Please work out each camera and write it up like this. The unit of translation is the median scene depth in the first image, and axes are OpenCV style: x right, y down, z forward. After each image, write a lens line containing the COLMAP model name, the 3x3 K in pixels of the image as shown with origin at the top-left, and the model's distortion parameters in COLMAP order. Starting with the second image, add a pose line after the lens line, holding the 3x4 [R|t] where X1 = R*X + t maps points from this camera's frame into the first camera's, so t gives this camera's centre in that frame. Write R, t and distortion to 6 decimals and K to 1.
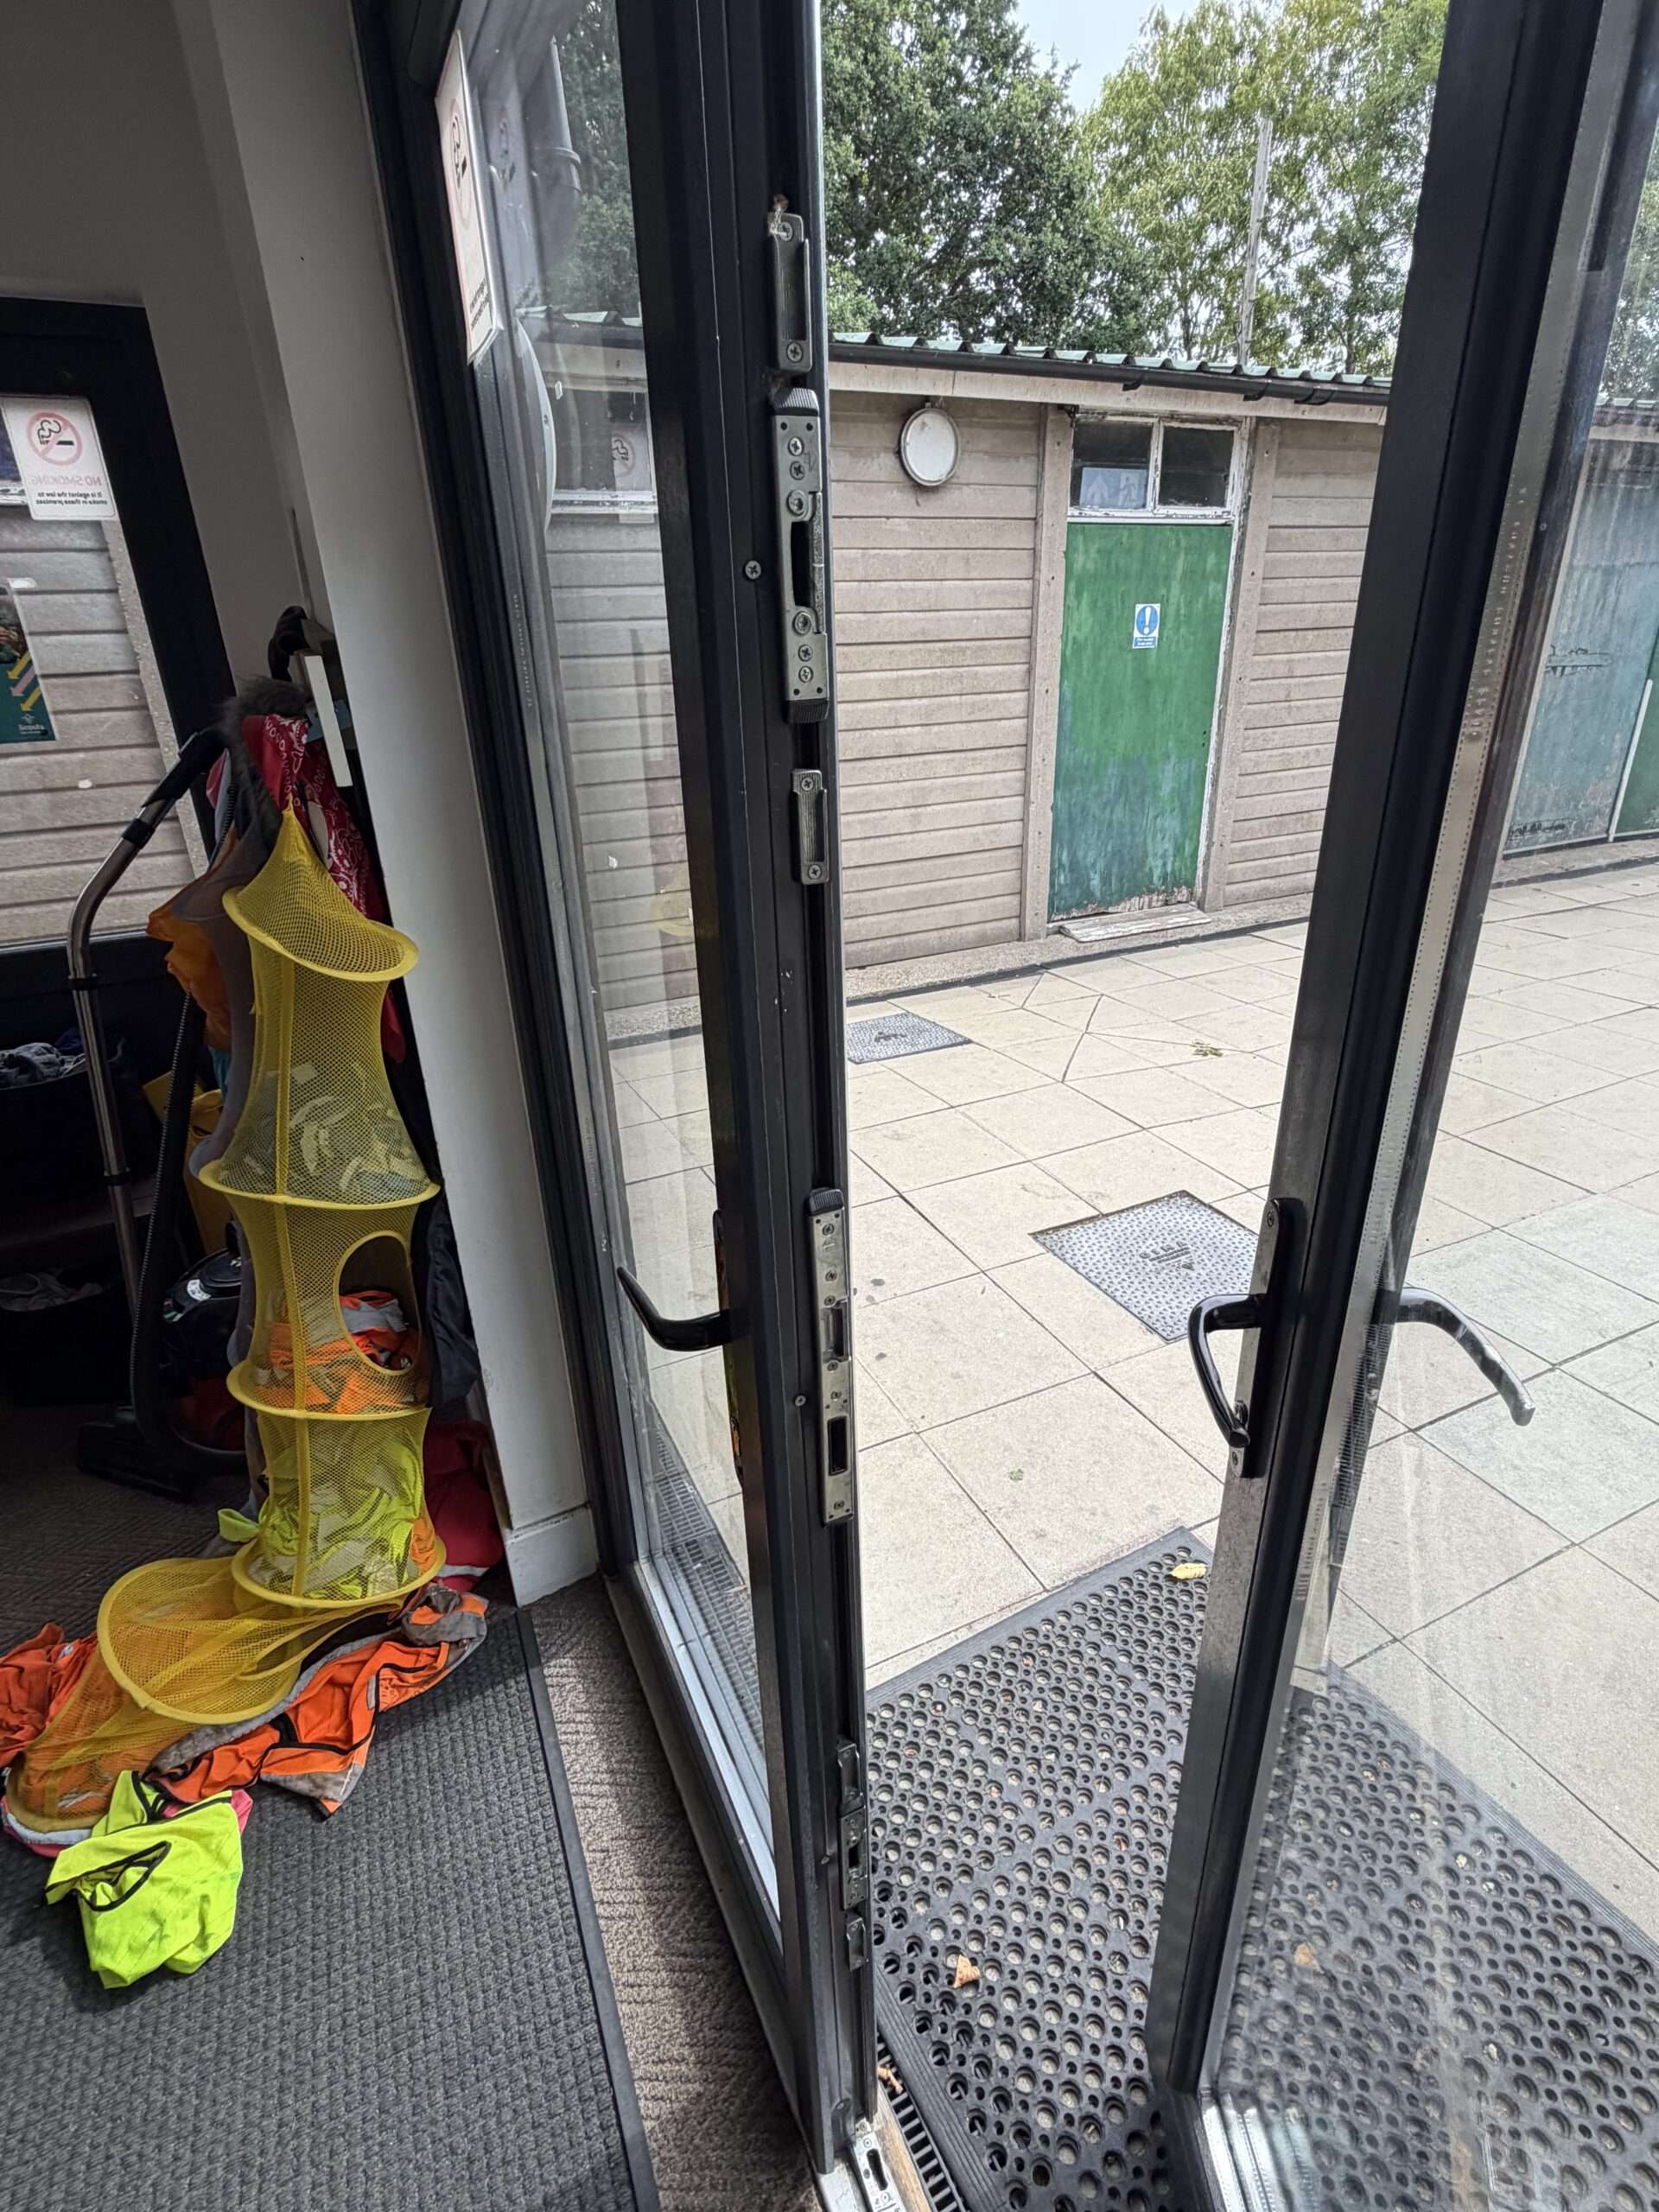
lens RADIAL K [[1087.7, 0, 829.0], [0, 1087.7, 1099.6], [0, 0, 1]] dist [0.009513, -0.002537]
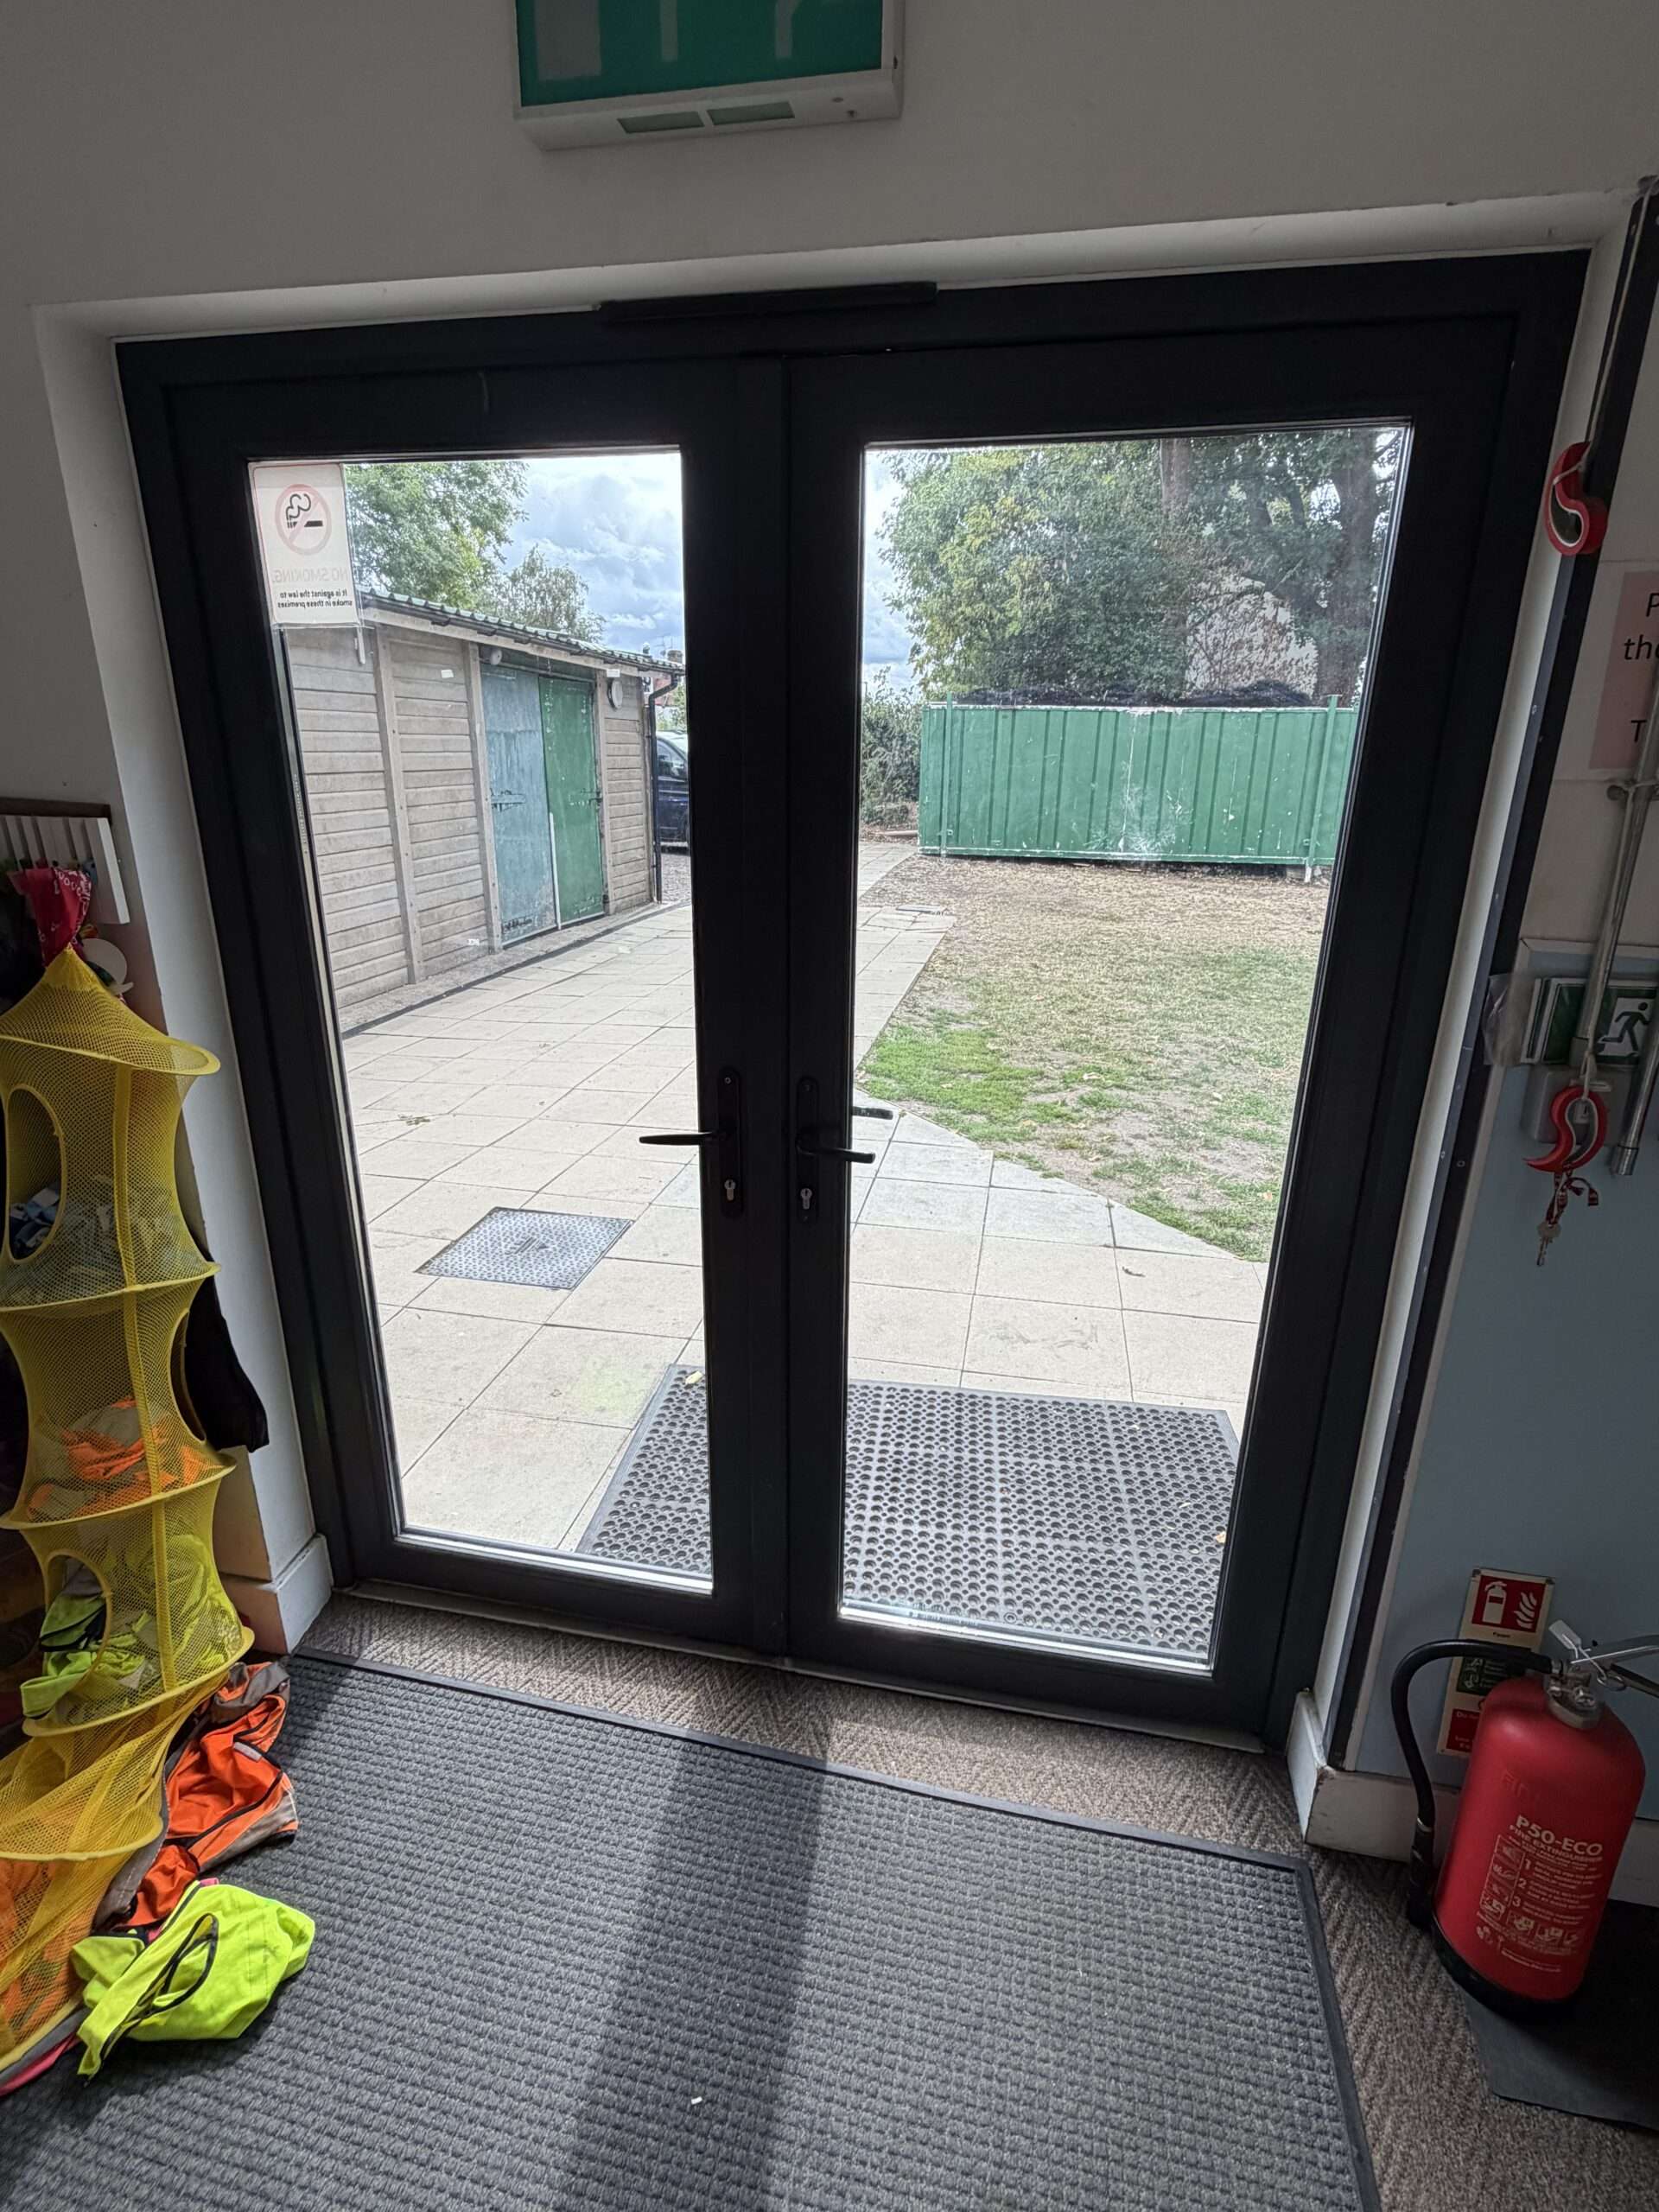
lens RADIAL K [[1087.7, 0, 824.7], [0, 1087.7, 1104.1], [0, 0, 1]] dist [0.009513, -0.002537]
pose [[0.599891, -0.221316, 0.768863, -0.792325], [0.301976, 0.952535, 0.038575, 0.073653], [-0.740906, 0.209037, 0.638249, -0.235303]]
